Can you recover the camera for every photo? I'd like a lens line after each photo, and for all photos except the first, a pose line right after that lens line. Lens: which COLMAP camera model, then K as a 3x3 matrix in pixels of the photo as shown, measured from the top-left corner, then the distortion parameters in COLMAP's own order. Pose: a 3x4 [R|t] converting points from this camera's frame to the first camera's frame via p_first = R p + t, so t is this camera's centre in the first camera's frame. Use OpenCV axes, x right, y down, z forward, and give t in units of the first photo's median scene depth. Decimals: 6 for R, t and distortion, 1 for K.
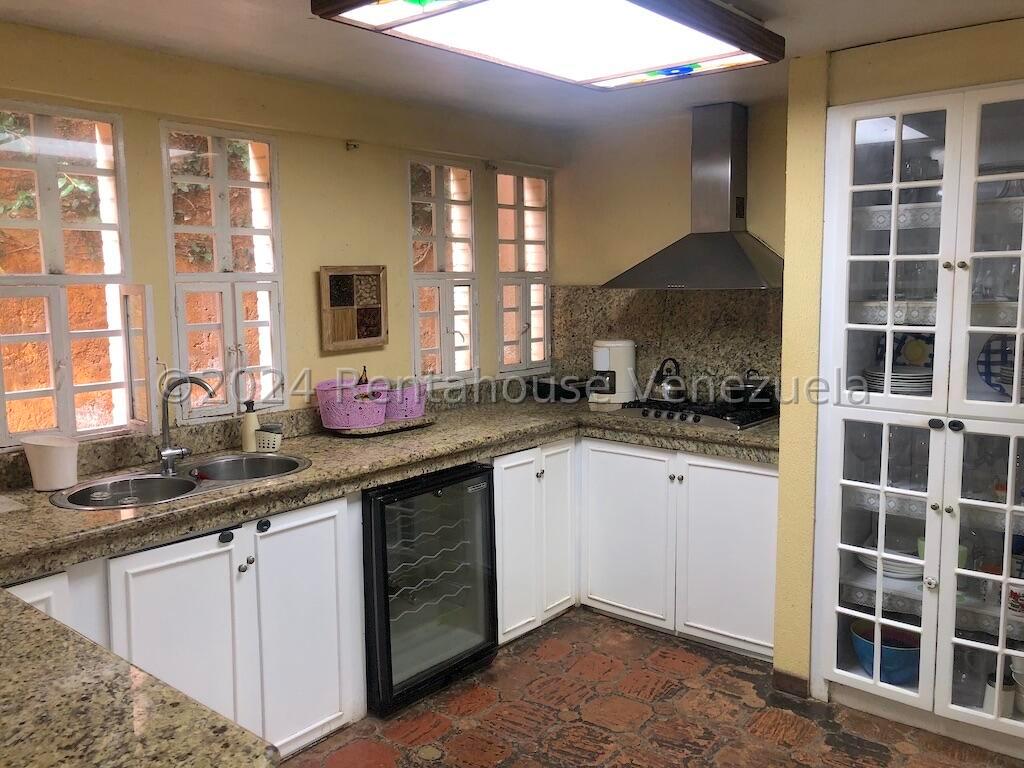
lens RADIAL K [[829.5, 0, 509.6], [0, 829.5, 378.2], [0, 0, 1]] dist [0.002410, -0.041316]
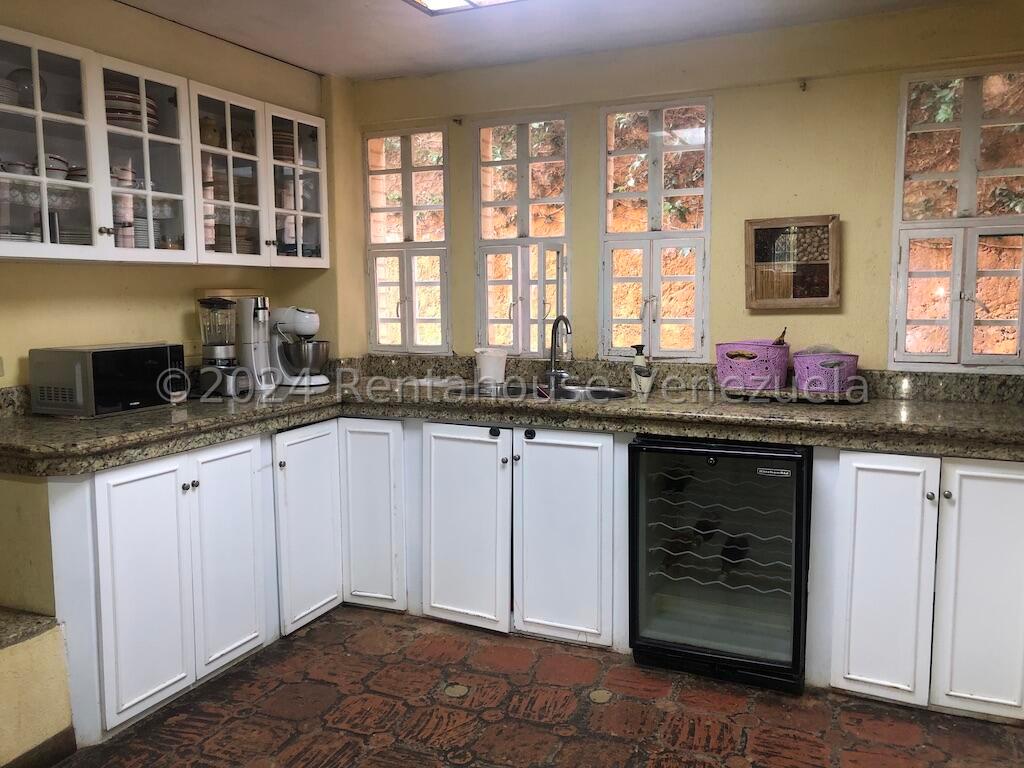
lens RADIAL K [[829.5, 0, 507.7], [0, 829.5, 388.3], [0, 0, 1]] dist [0.002410, -0.041316]
pose [[0.249624, 0.123580, -0.960425, 0.735290], [-0.108467, 0.989150, 0.099084, -0.006381], [0.962249, 0.079440, 0.260320, 0.547715]]
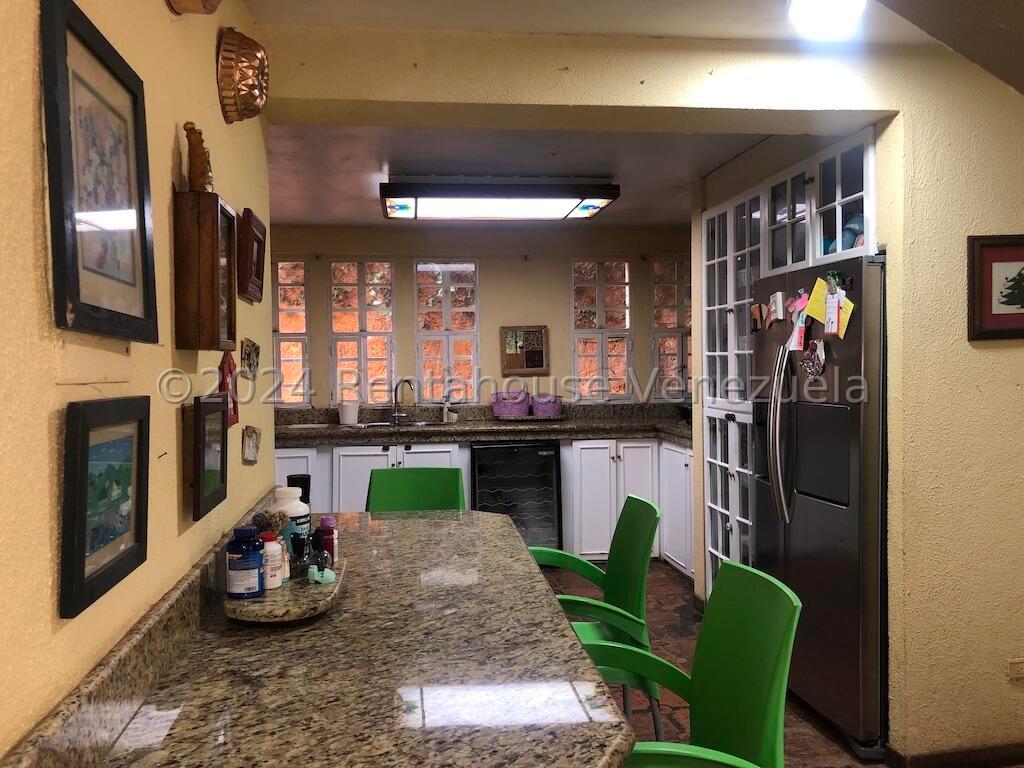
lens RADIAL K [[829.5, 0, 511.1], [0, 829.5, 379.5], [0, 0, 1]] dist [0.002410, -0.041316]
pose [[0.740209, 0.014527, -0.672220, 1.109195], [-0.075192, 0.995284, -0.061288, 0.097667], [0.668159, 0.095911, 0.737811, -0.331340]]
